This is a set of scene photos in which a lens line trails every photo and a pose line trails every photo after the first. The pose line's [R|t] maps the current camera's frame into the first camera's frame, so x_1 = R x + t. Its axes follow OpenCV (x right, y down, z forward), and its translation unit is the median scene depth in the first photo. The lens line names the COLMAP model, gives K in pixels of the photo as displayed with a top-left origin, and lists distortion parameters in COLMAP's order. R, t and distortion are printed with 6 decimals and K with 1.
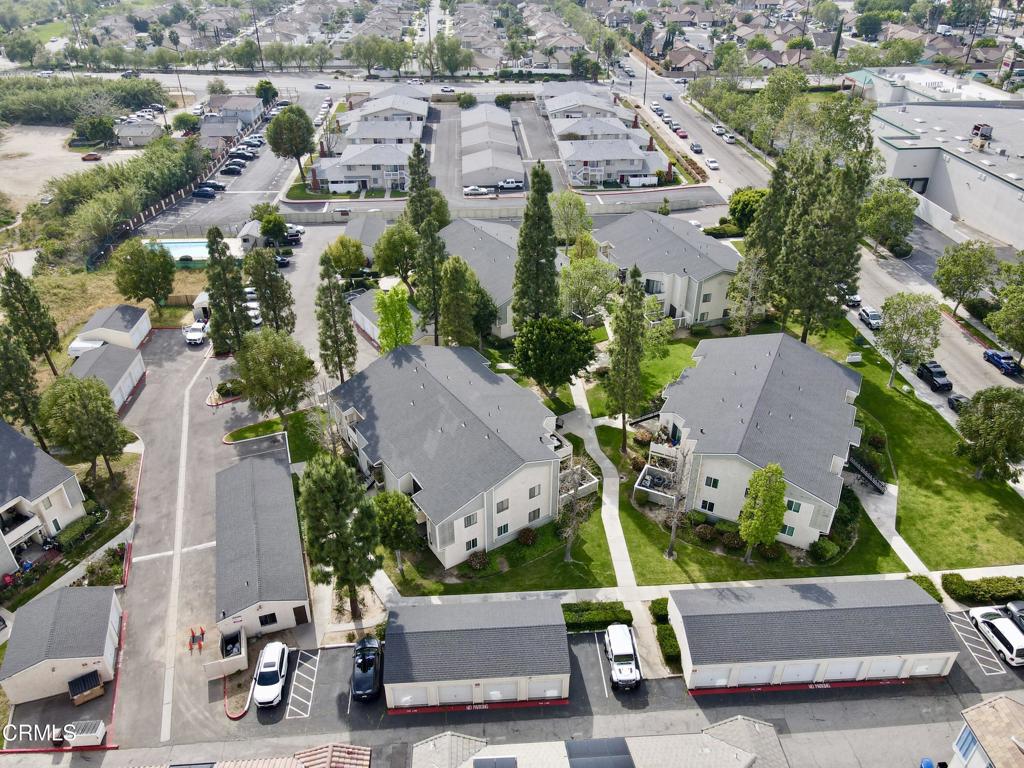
lens RADIAL K [[748.3, 0, 511.2], [0, 748.3, 375.5], [0, 0, 1]] dist [0.017398, 0.004279]
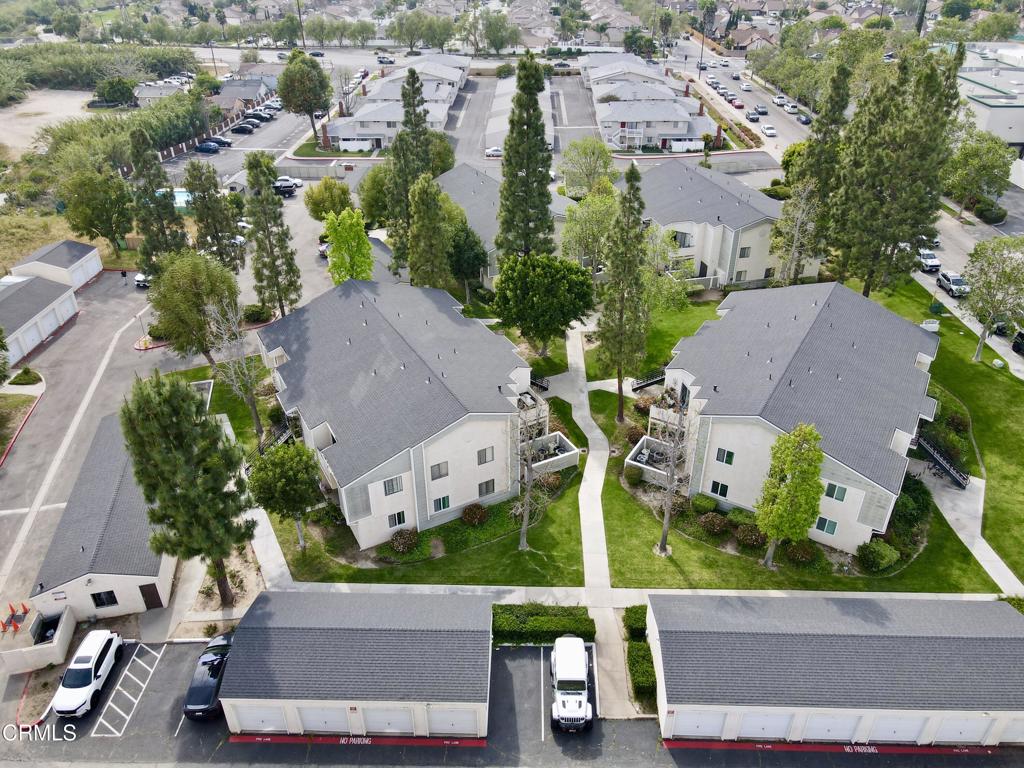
lens RADIAL K [[748.3, 0, 511.2], [0, 748.3, 375.5], [0, 0, 1]] dist [0.017398, 0.004279]
pose [[0.996138, 0.042177, -0.077002, 0.099690], [-0.043605, 0.998905, -0.016968, 0.076291], [0.076202, 0.020260, 0.996887, 0.217579]]
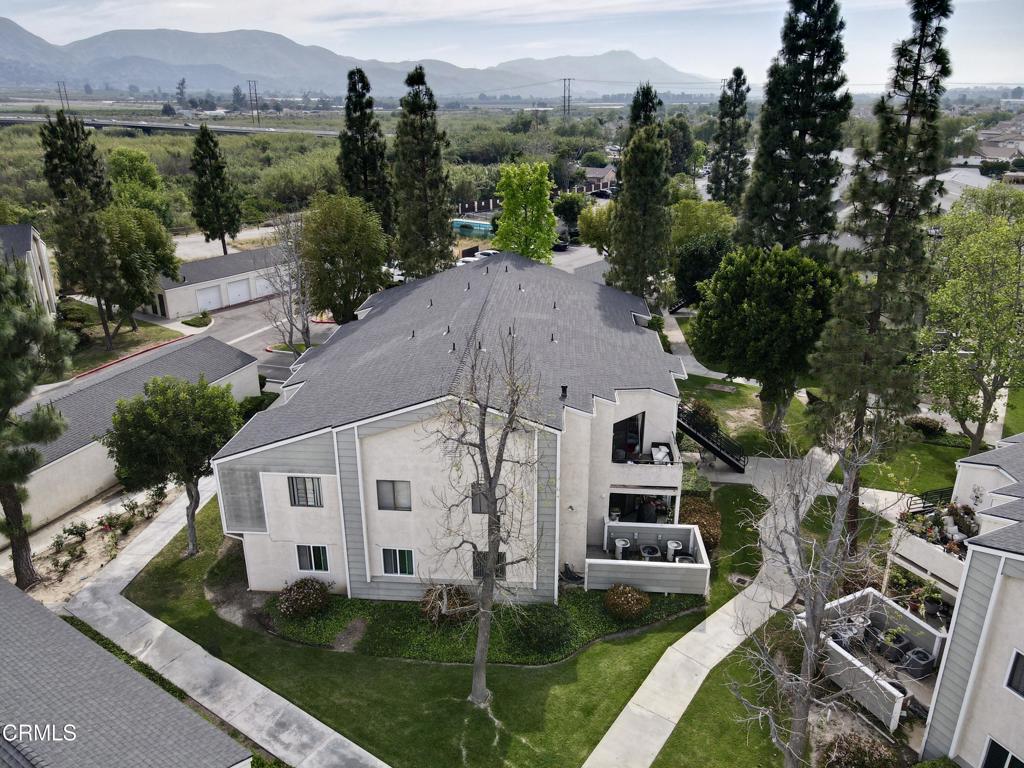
lens RADIAL K [[748.3, 0, 511.2], [0, 748.3, 375.5], [0, 0, 1]] dist [0.017398, 0.004279]
pose [[0.790744, 0.214616, -0.573292, 0.227128], [-0.323678, 0.941487, -0.093997, 0.113221], [0.519573, 0.259889, 0.813942, 0.593145]]
